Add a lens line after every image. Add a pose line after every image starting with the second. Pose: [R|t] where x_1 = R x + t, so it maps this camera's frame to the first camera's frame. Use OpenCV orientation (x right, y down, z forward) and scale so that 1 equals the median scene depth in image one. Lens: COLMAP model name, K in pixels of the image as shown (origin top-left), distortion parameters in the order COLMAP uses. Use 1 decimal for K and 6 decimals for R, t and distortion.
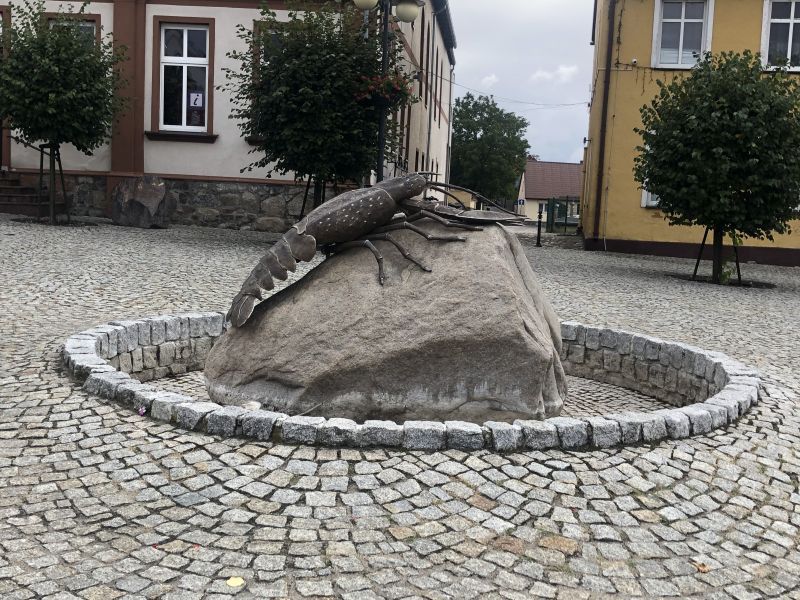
lens RADIAL K [[972.9, 0, 400.3], [0, 972.9, 265.2], [0, 0, 1]] dist [0.124588, -0.020296]
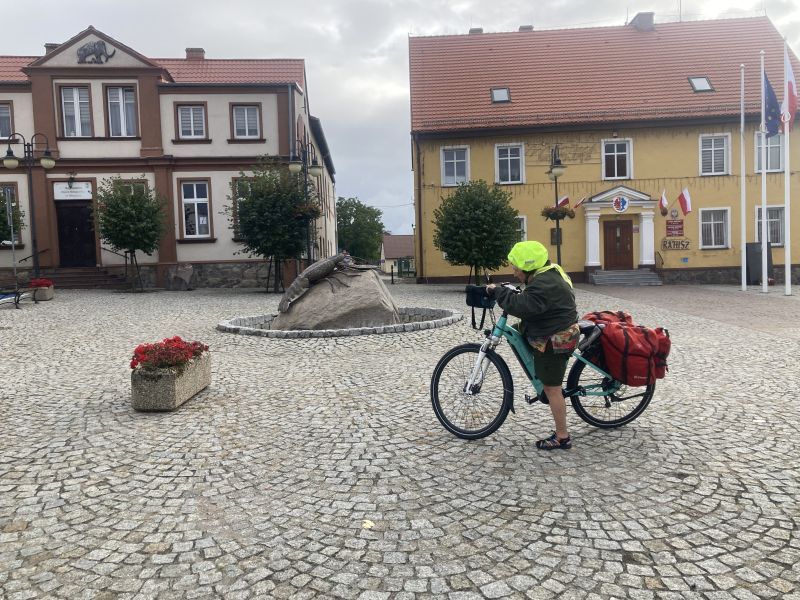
lens RADIAL K [[659.9, 0, 400.0], [0, 659.9, 300.0], [0, 0, 1]] dist [0.002201, -0.001301]
pose [[0.985767, -0.086840, 0.143949, -0.033489], [0.088329, 0.996083, -0.003974, 0.020691], [-0.143040, 0.016632, 0.989577, -0.300418]]
